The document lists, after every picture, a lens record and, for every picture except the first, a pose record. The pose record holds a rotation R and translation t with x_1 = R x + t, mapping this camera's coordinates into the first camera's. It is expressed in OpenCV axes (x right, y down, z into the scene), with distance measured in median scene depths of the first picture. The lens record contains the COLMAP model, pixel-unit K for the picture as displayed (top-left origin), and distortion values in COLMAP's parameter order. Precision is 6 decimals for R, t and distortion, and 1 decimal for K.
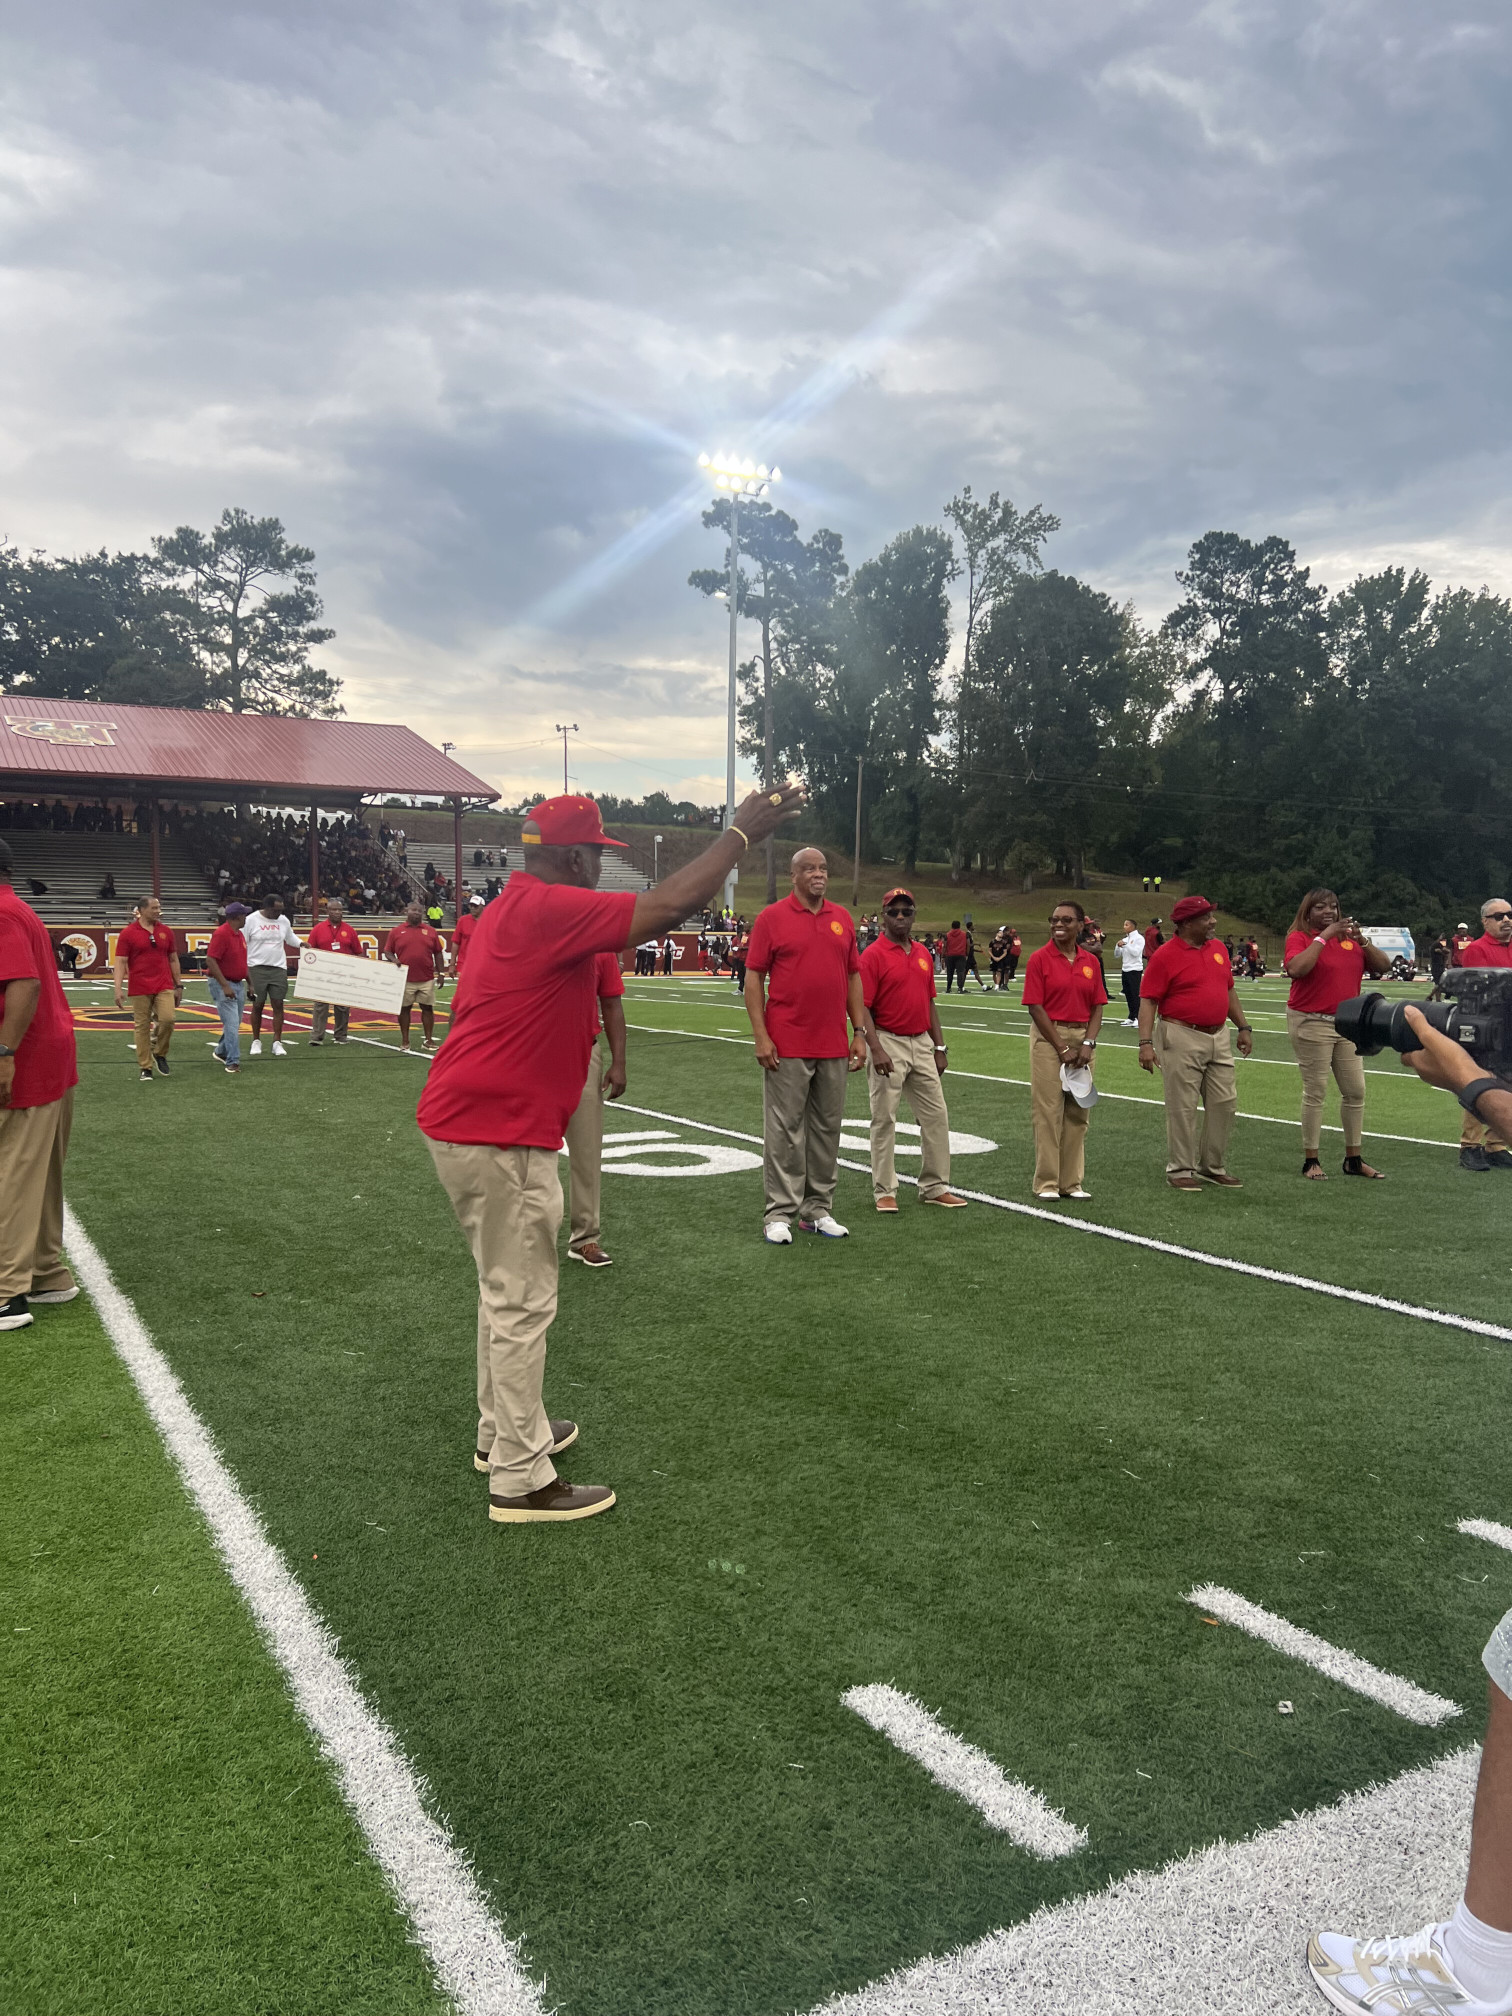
lens RADIAL K [[1527.1, 0, 752.2], [0, 1527.1, 1028.6], [0, 0, 1]] dist [0.009604, 0.005010]
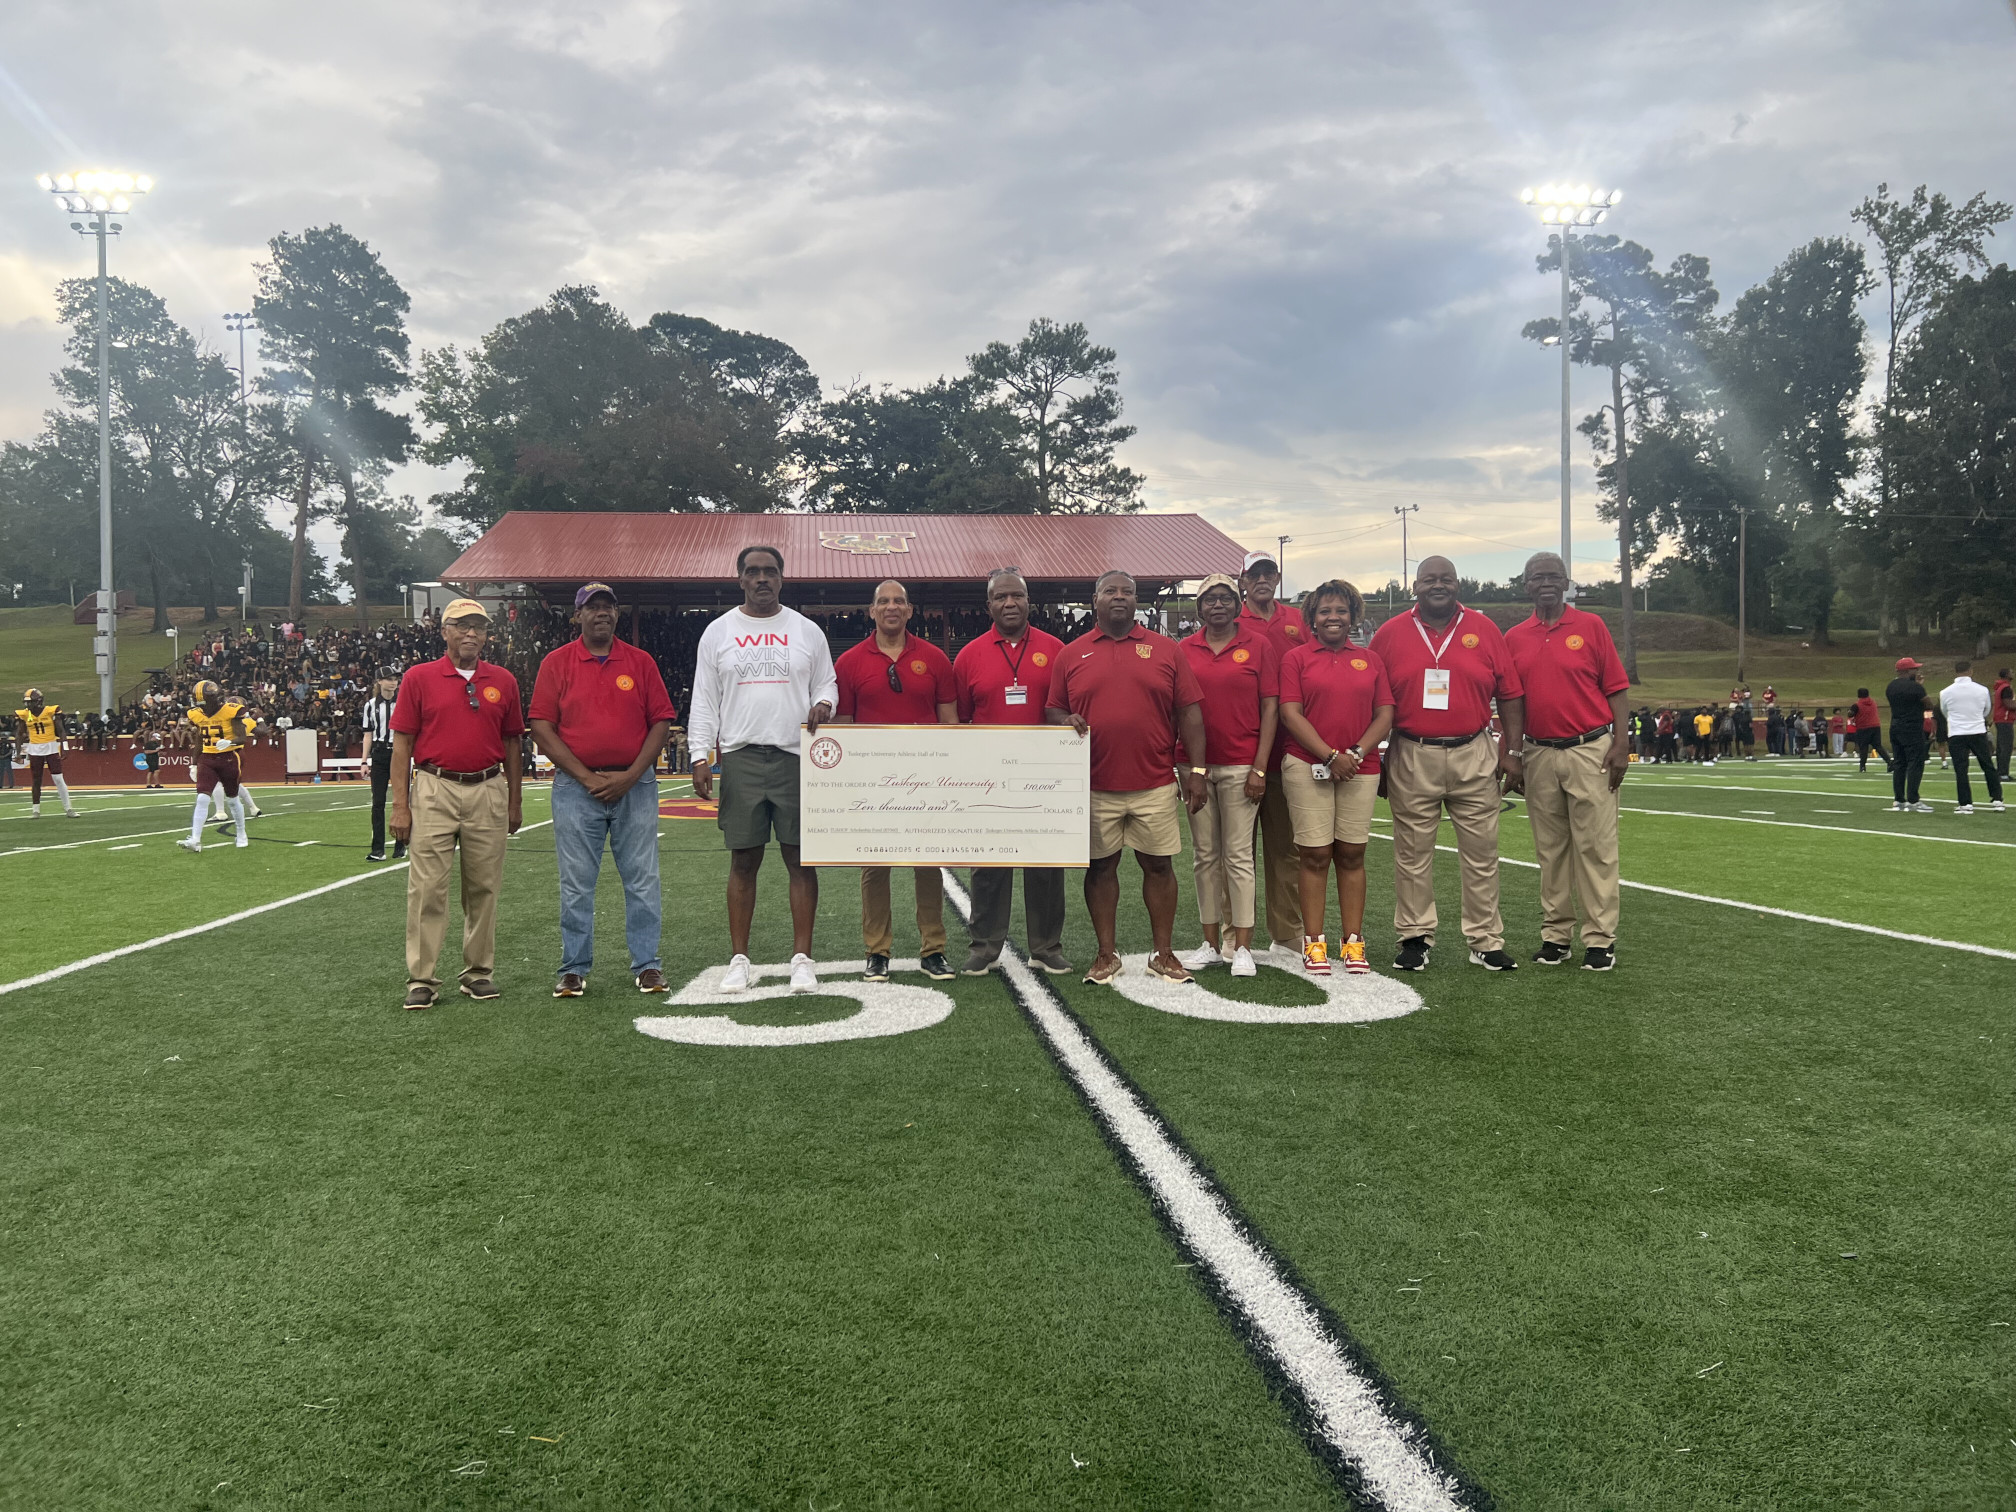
lens RADIAL K [[1518.1, 0, 998.0], [0, 1518.1, 733.9], [0, 0, 1]] dist [0.042473, -0.044589]
pose [[0.916068, -0.025358, -0.400222, 0.025987], [0.000870, 0.998122, -0.061249, 0.000726], [0.401023, 0.055760, 0.914369, 0.047205]]
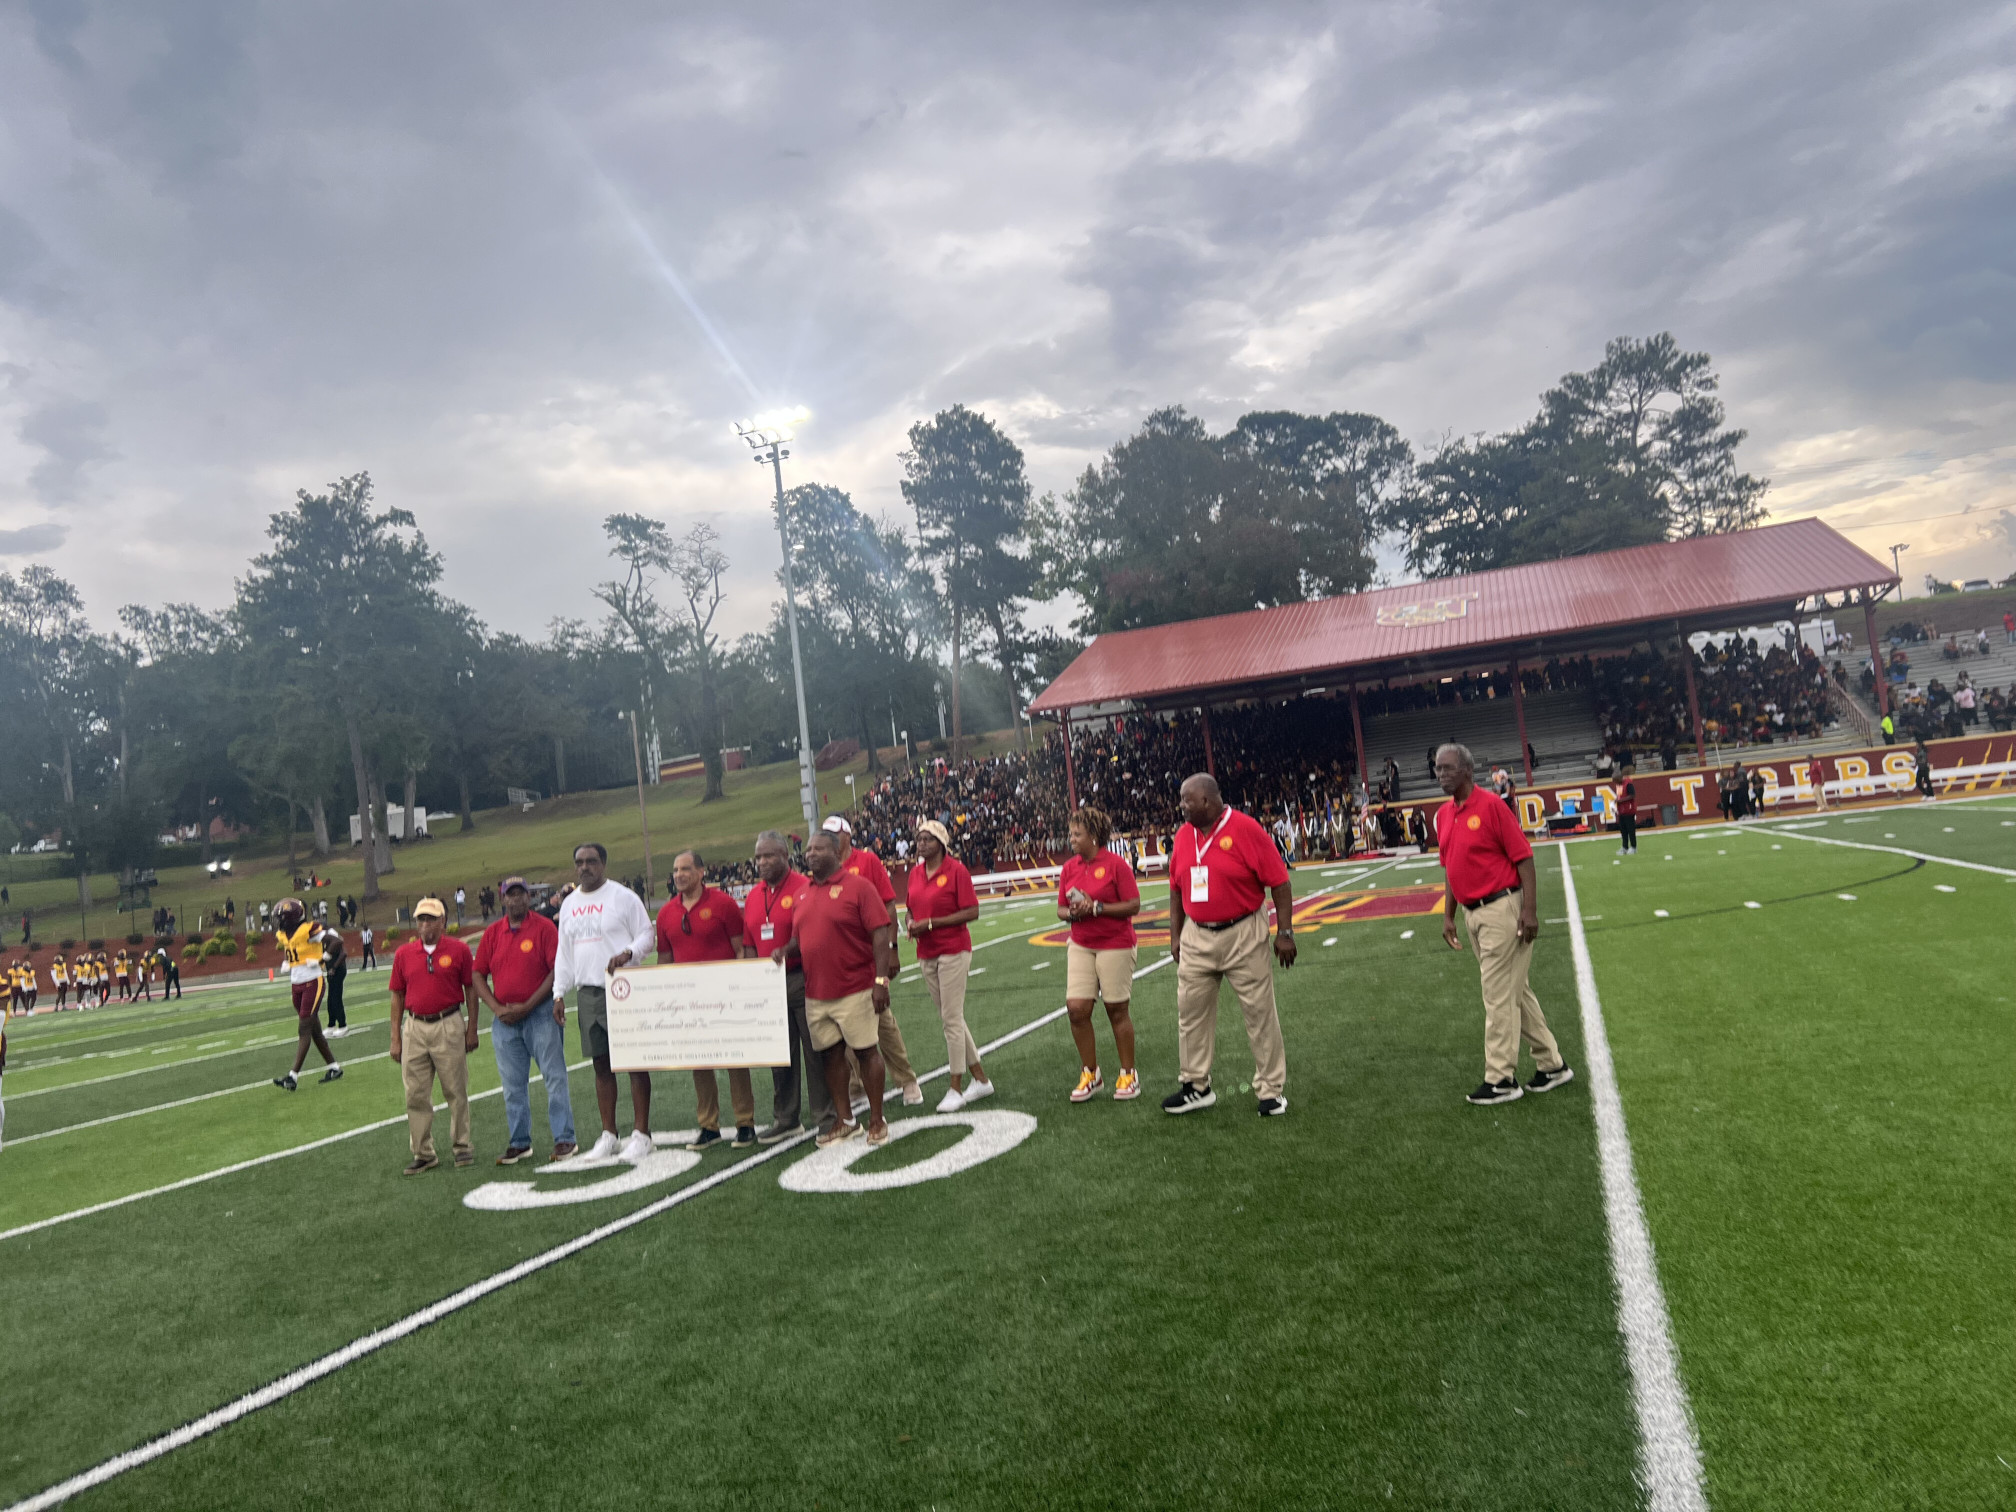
lens RADIAL K [[1522.7, 0, 1012.4], [0, 1522.7, 762.2], [0, 0, 1]] dist [0.054439, -0.062898]
pose [[0.639580, -0.126295, -0.758279, 0.080510], [0.076790, 0.991974, -0.100448, -0.005245], [0.764880, 0.006016, 0.644145, 0.059730]]
